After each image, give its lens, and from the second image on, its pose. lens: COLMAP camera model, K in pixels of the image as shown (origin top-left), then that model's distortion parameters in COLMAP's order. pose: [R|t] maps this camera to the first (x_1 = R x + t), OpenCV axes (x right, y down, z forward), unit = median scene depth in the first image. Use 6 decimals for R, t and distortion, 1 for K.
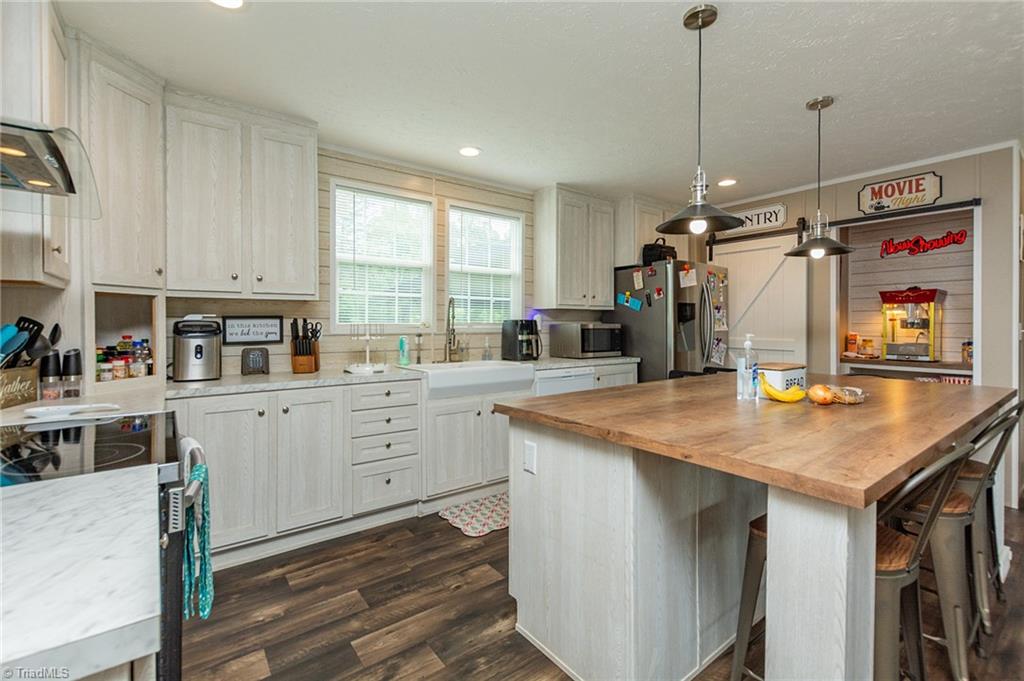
lens RADIAL K [[457.8, 0, 513.6], [0, 457.8, 334.8], [0, 0, 1]] dist [0.002144, 0.000012]
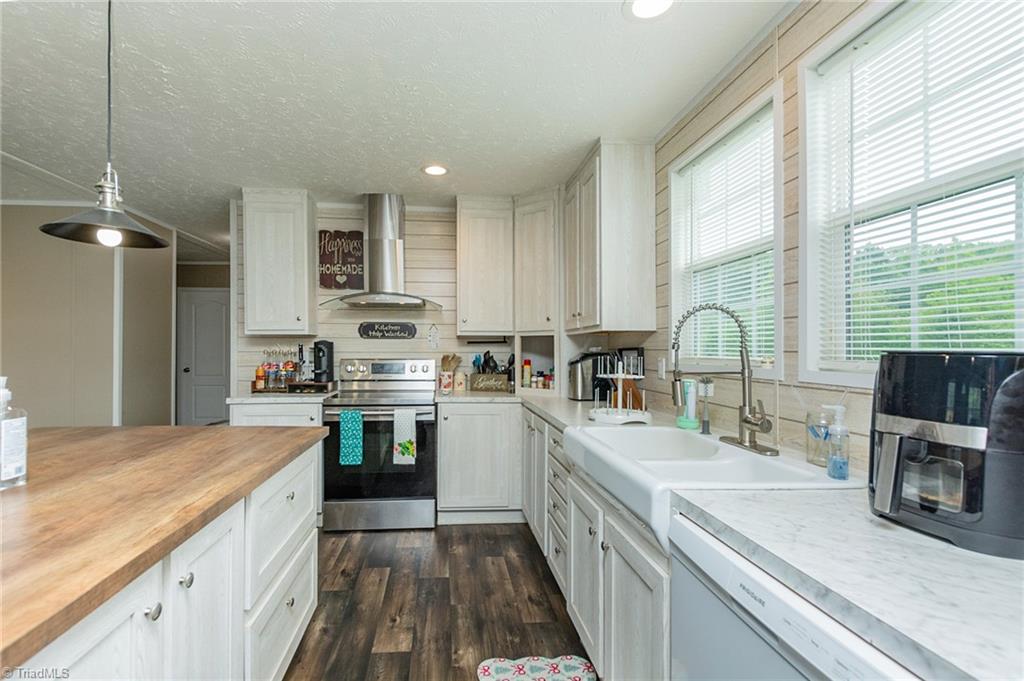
lens RADIAL K [[457.8, 0, 470.8], [0, 457.8, 353.0], [0, 0, 1]] dist [0.002144, 0.000012]
pose [[-0.549518, 0.001661, -0.835481, 0.381033], [-0.027827, 0.999407, 0.020290, -0.032667], [0.835019, 0.034399, -0.549145, 1.030073]]
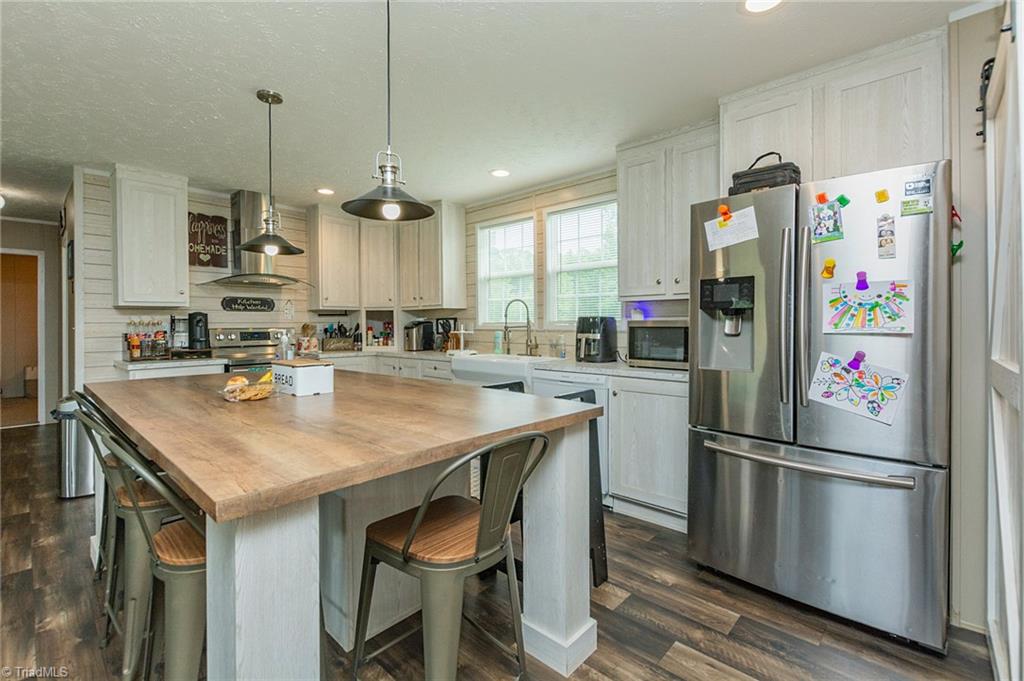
lens RADIAL K [[457.8, 0, 506.8], [0, 457.8, 319.0], [0, 0, 1]] dist [0.002144, 0.000012]
pose [[0.157046, -0.012291, -0.987515, 0.972011], [-0.020537, 0.999666, -0.015708, -0.011069], [0.987378, 0.022748, 0.156741, 0.775914]]
